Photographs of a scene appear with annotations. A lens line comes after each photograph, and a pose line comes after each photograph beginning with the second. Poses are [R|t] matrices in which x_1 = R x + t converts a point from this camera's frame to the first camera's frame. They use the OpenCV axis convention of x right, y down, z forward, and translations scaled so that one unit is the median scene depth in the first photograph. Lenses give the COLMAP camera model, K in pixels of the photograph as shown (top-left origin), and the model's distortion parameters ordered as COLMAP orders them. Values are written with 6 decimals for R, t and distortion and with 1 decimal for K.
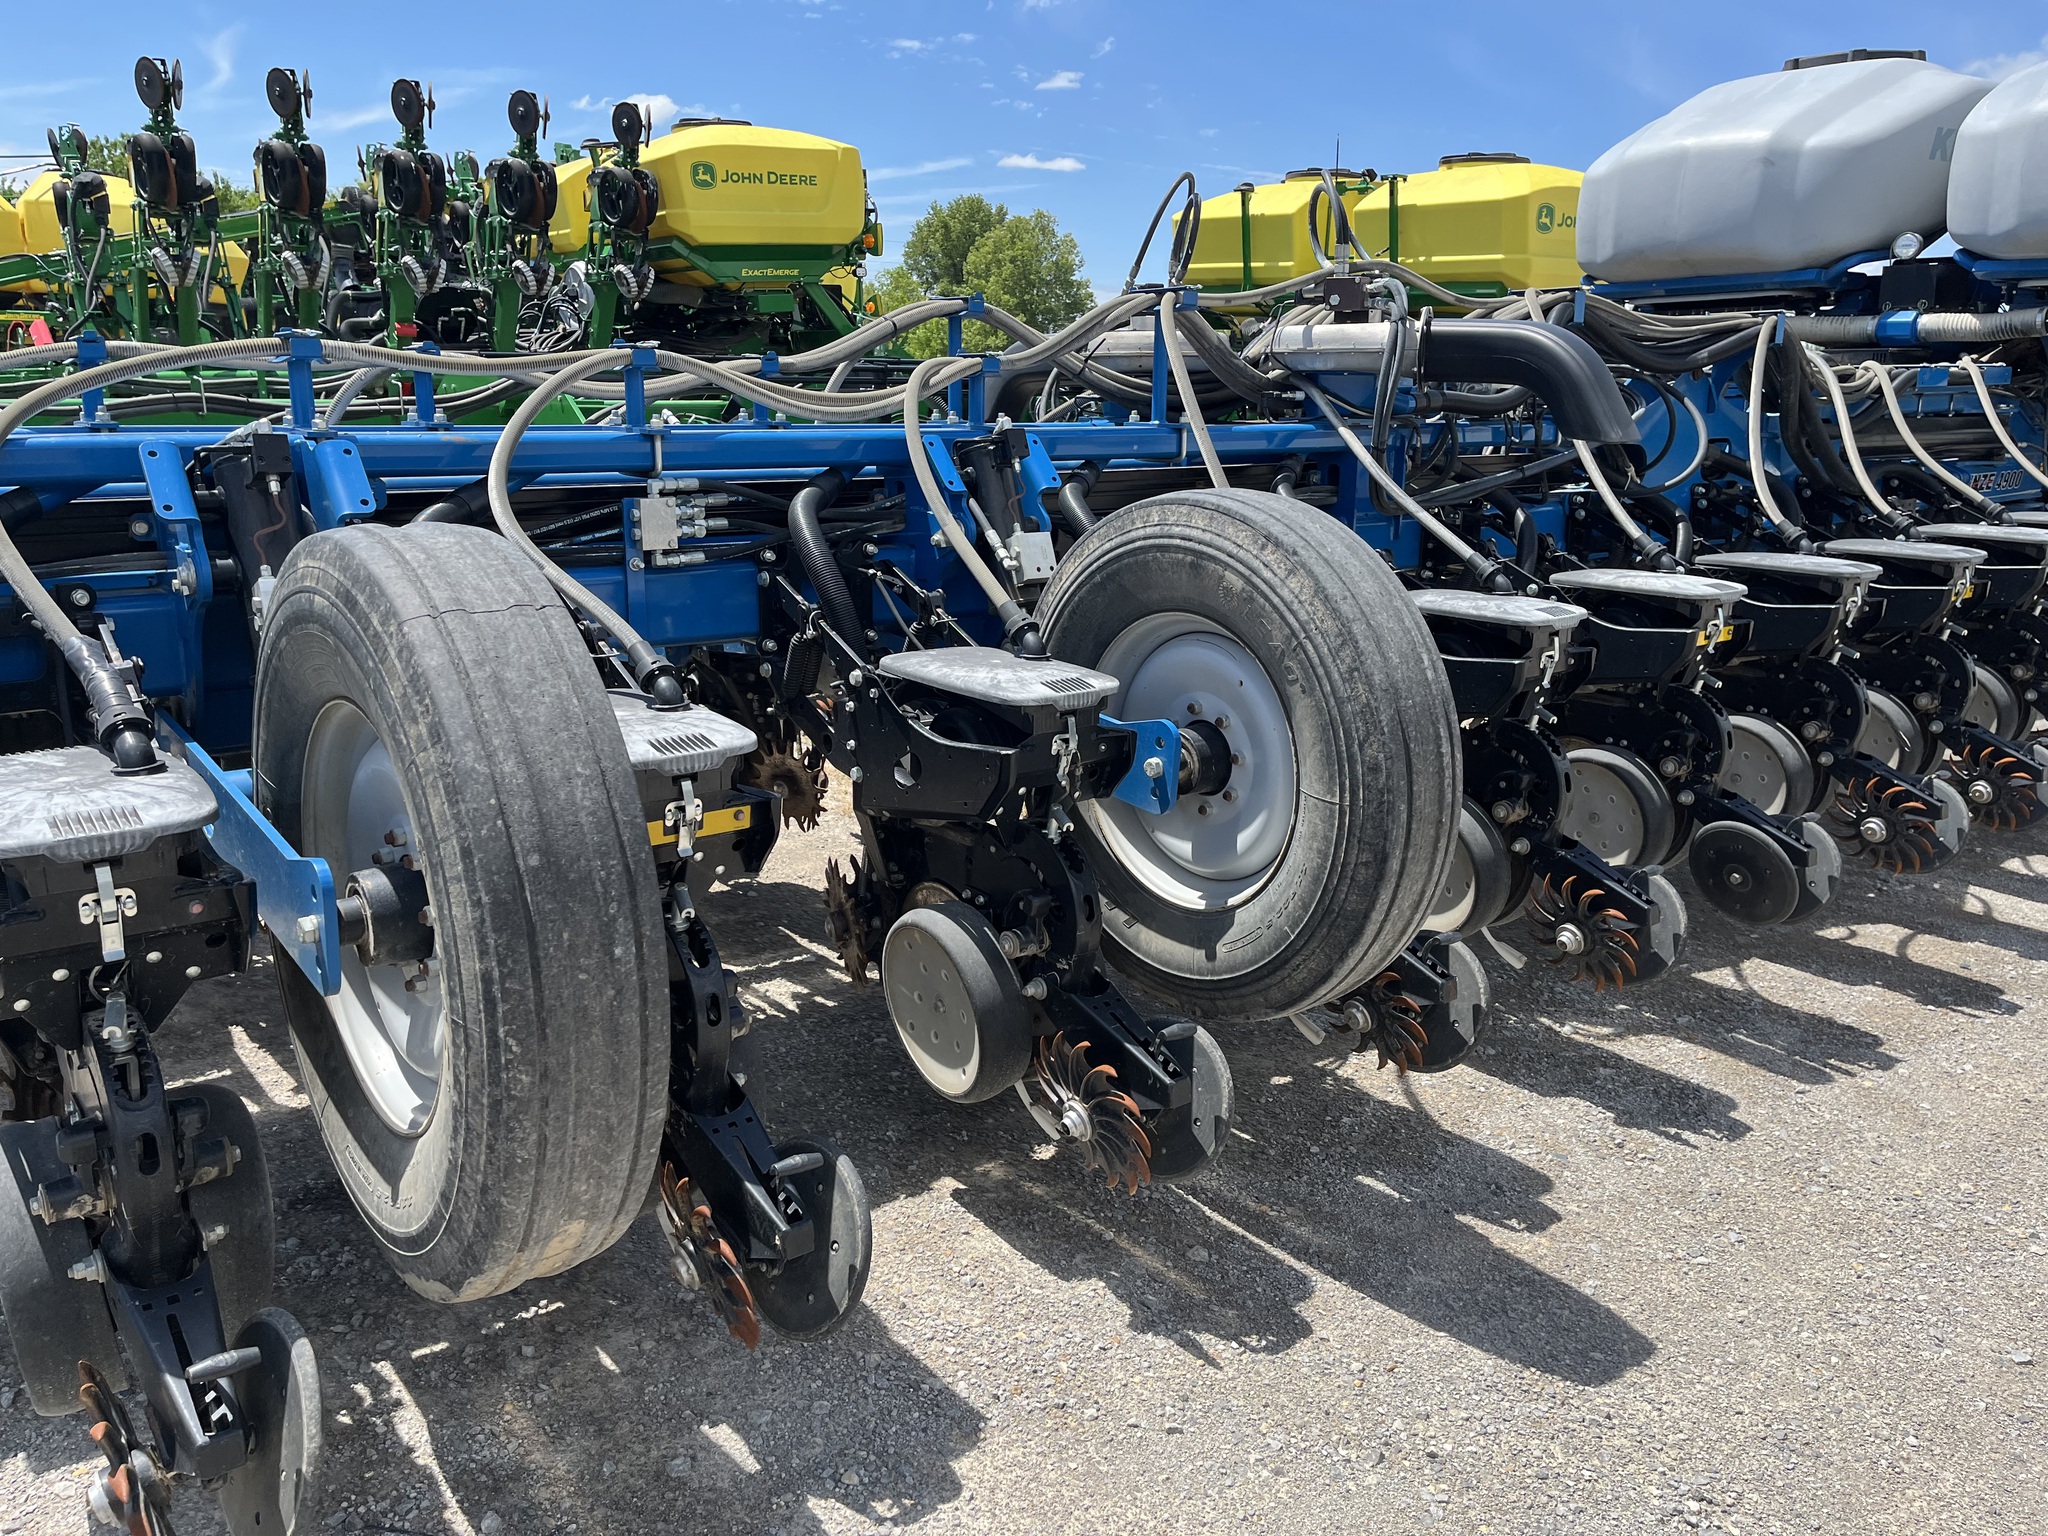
lens RADIAL K [[1558.3, 0, 1025.6], [0, 1558.3, 758.5], [0, 0, 1]] dist [0.074269, -0.112447]
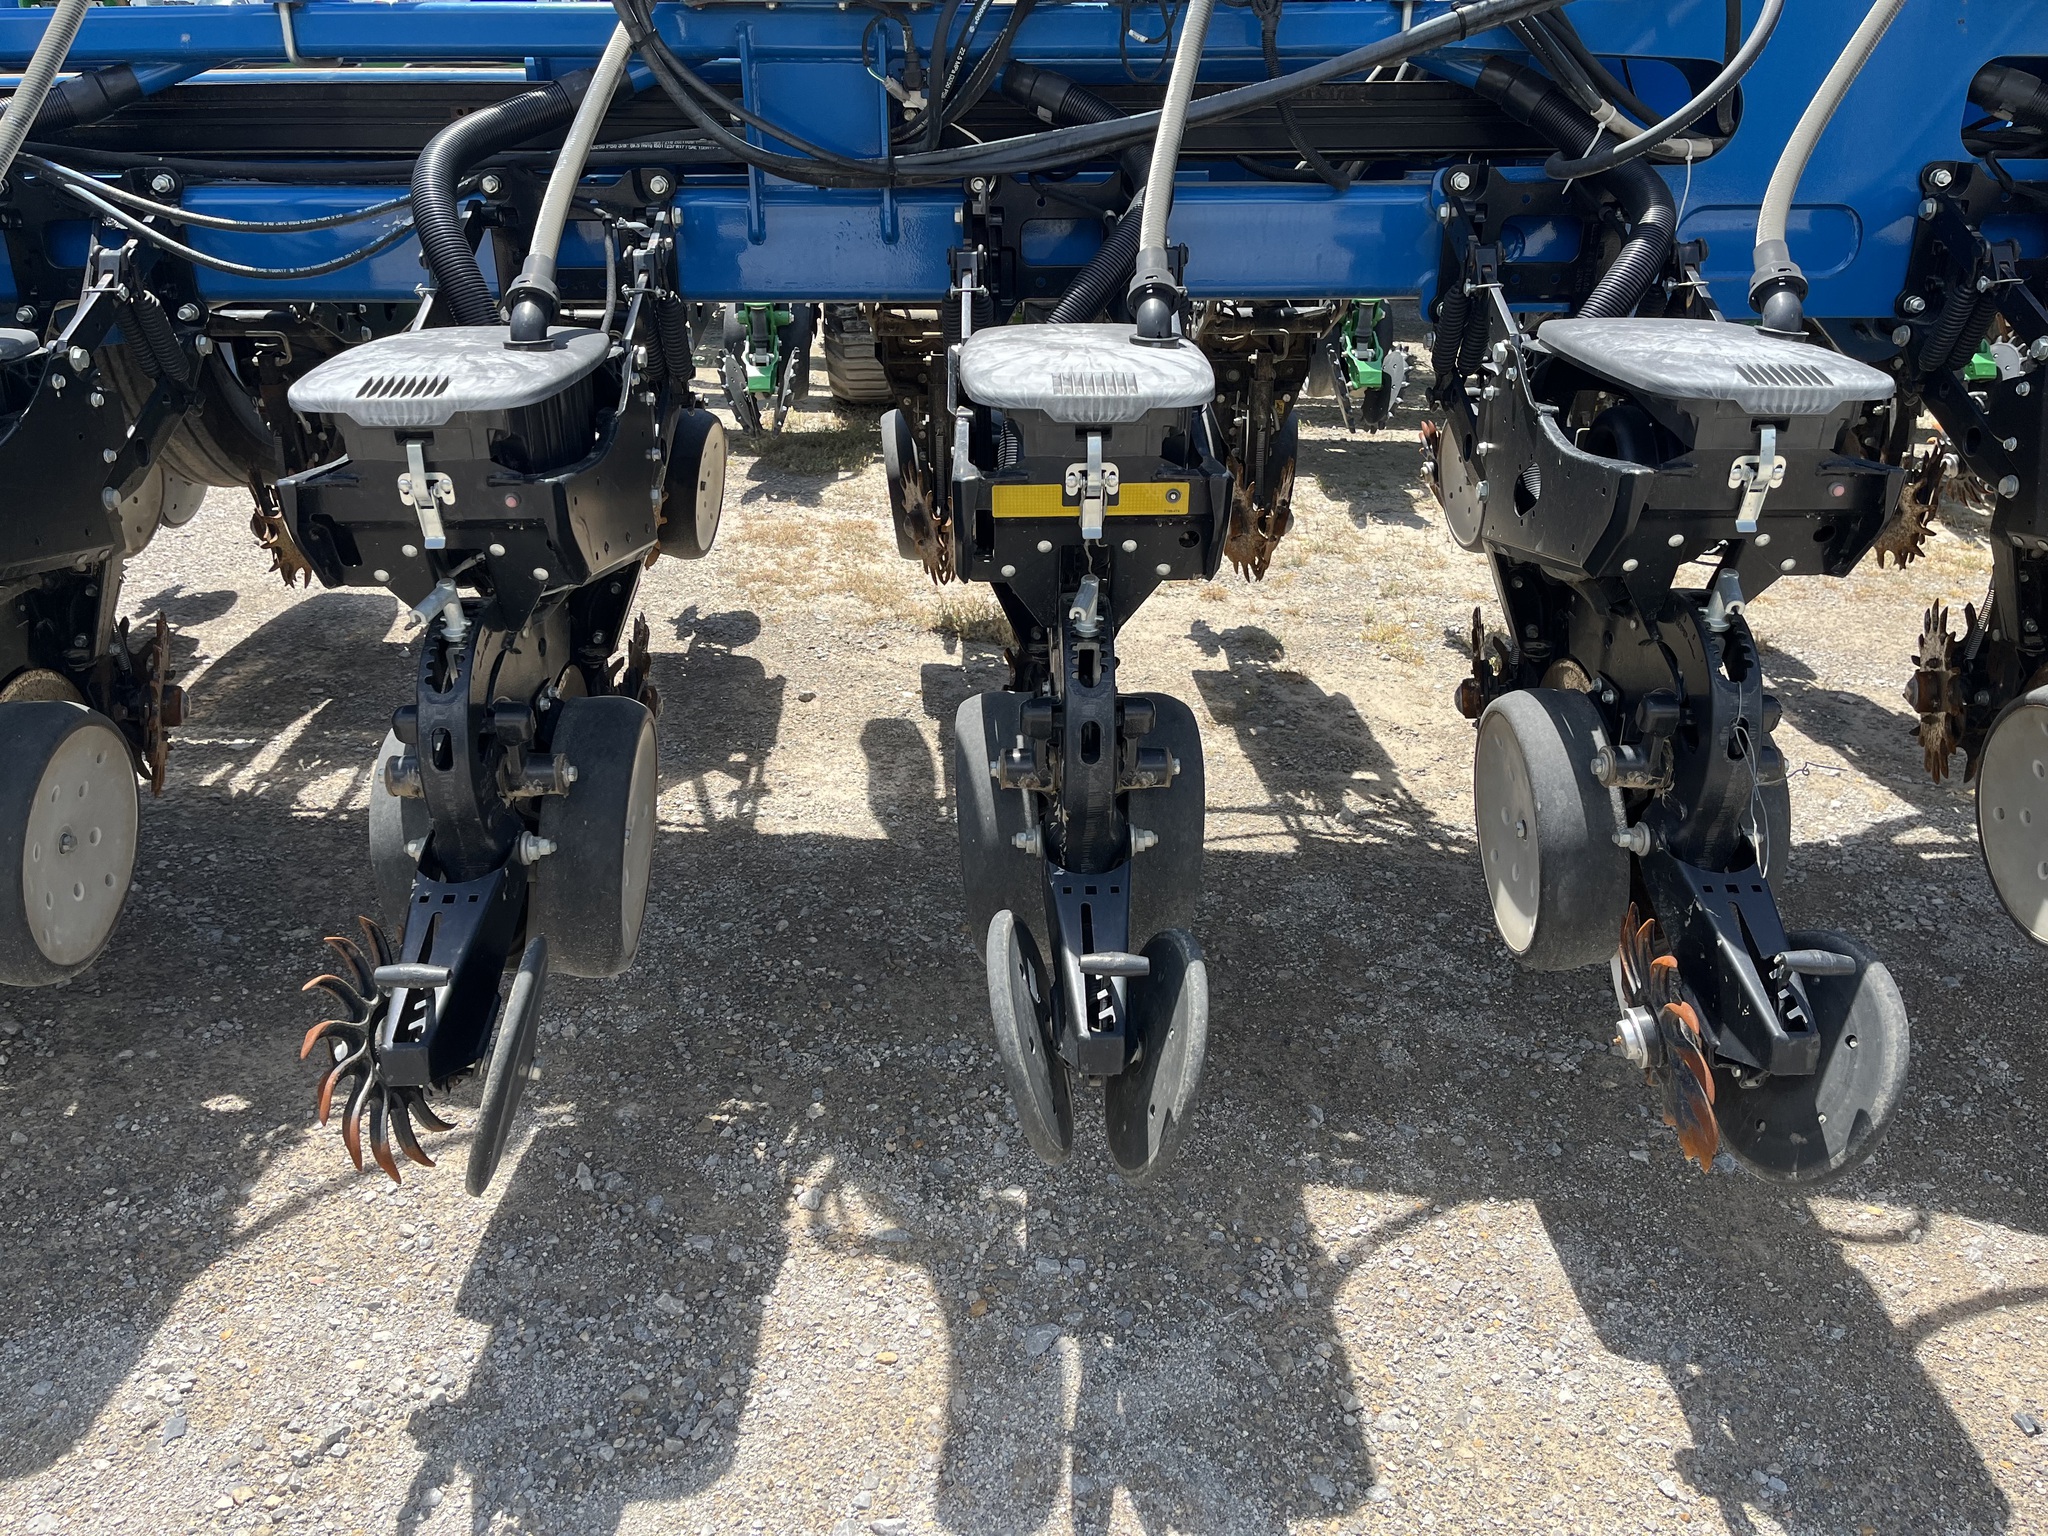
lens RADIAL K [[1558.3, 0, 1016.0], [0, 1558.3, 763.4], [0, 0, 1]] dist [0.074269, -0.112447]
pose [[0.790471, 0.237532, -0.564566, 0.433027], [-0.132075, 0.966158, 0.221572, -0.064310], [0.598091, -0.100581, 0.795092, 0.408178]]
